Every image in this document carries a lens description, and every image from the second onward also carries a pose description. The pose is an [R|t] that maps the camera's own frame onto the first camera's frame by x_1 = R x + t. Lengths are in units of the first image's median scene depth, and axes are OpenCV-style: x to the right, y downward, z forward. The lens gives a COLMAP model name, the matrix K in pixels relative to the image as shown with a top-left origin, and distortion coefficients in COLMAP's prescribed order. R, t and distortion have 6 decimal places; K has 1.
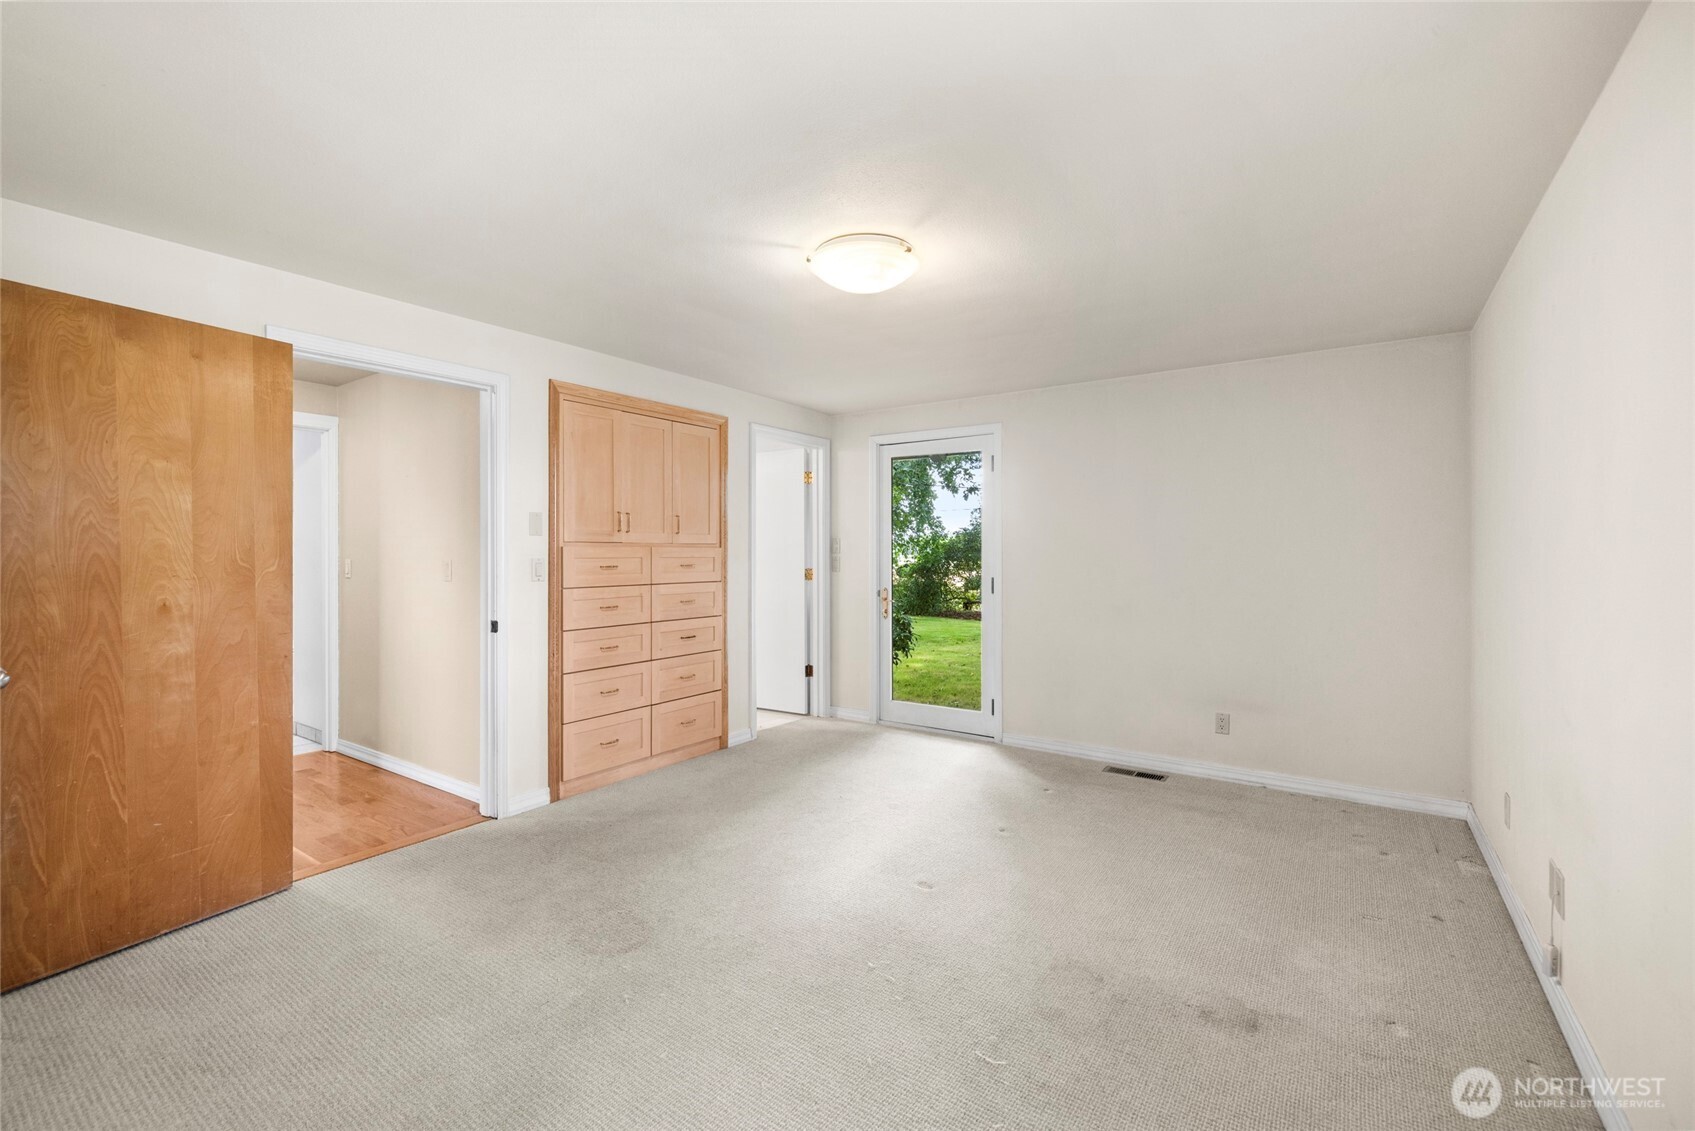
lens RADIAL K [[720.9, 0, 839.8], [0, 720.9, 556.9], [0, 0, 1]] dist [0.000284, -0.000050]
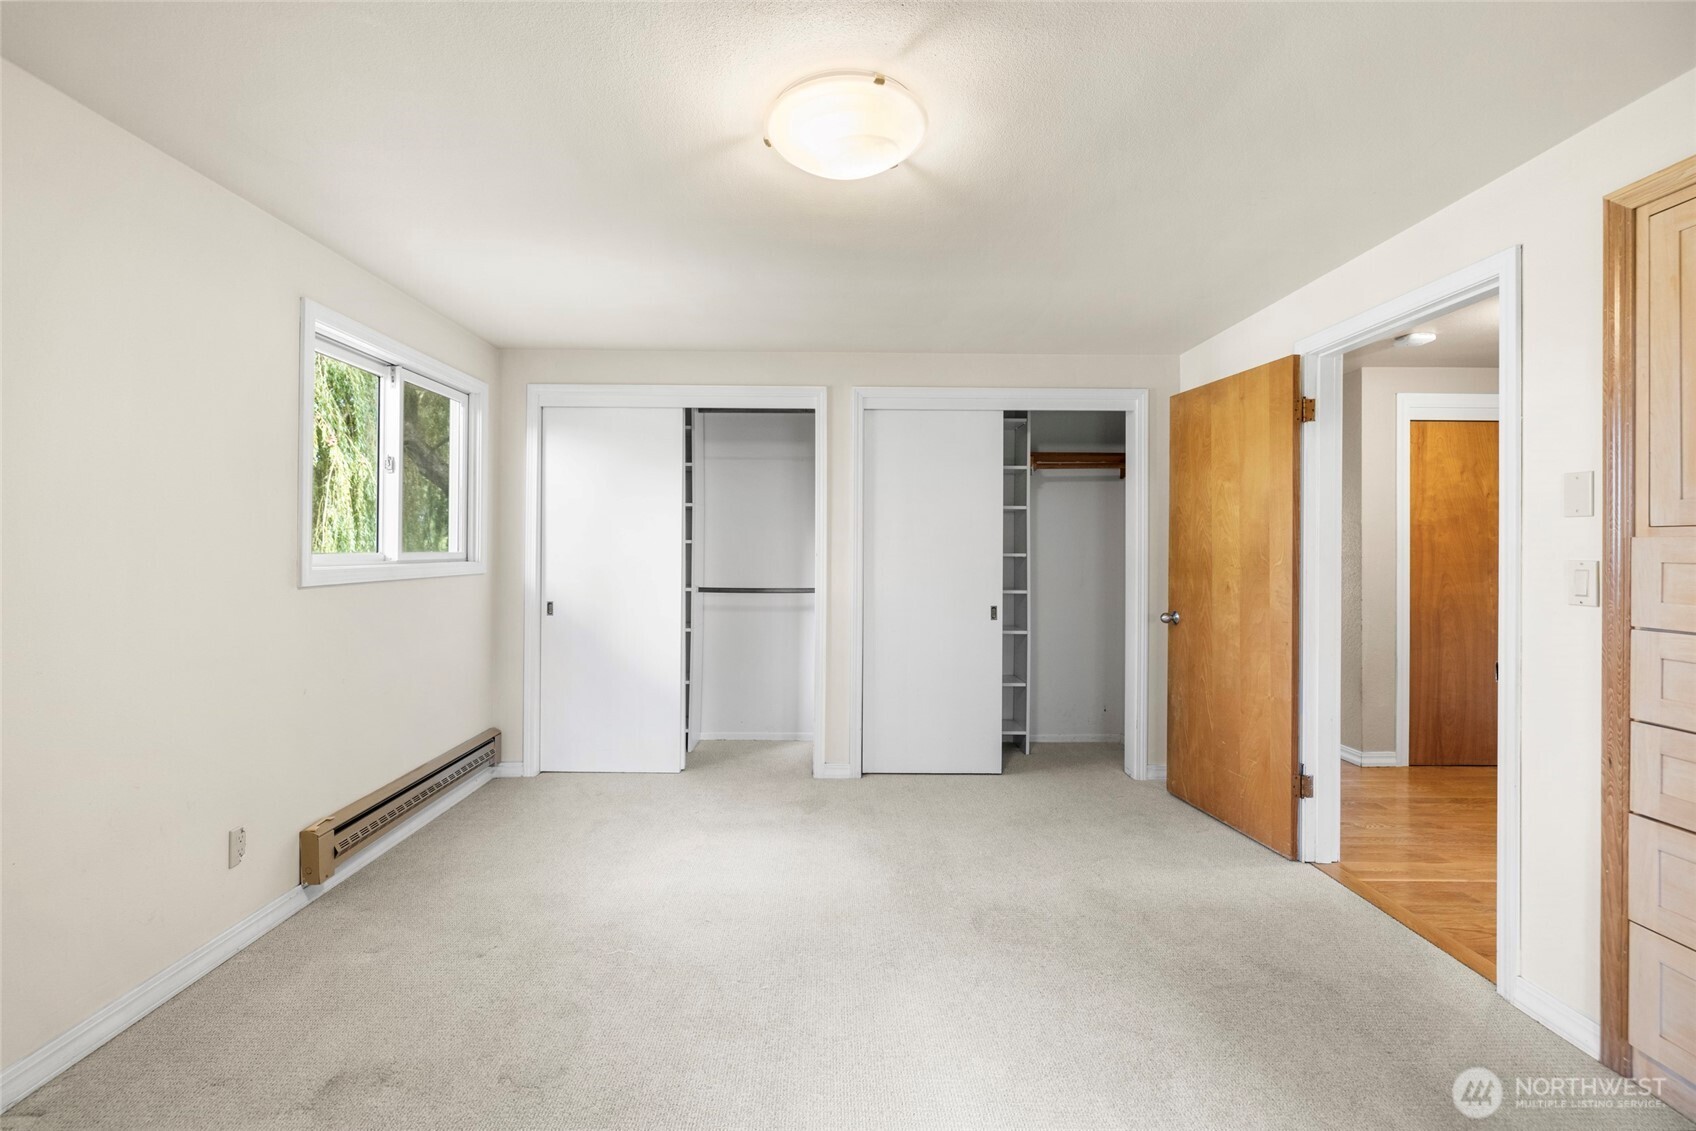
lens RADIAL K [[721.3, 0, 836.1], [0, 721.3, 551.5], [0, 0, 1]] dist [0.000284, -0.000050]
pose [[-0.813992, -0.002796, -0.580869, 0.446401], [-0.012775, 0.999833, 0.013089, -0.007496], [0.580736, 0.018075, -0.813892, 1.580247]]
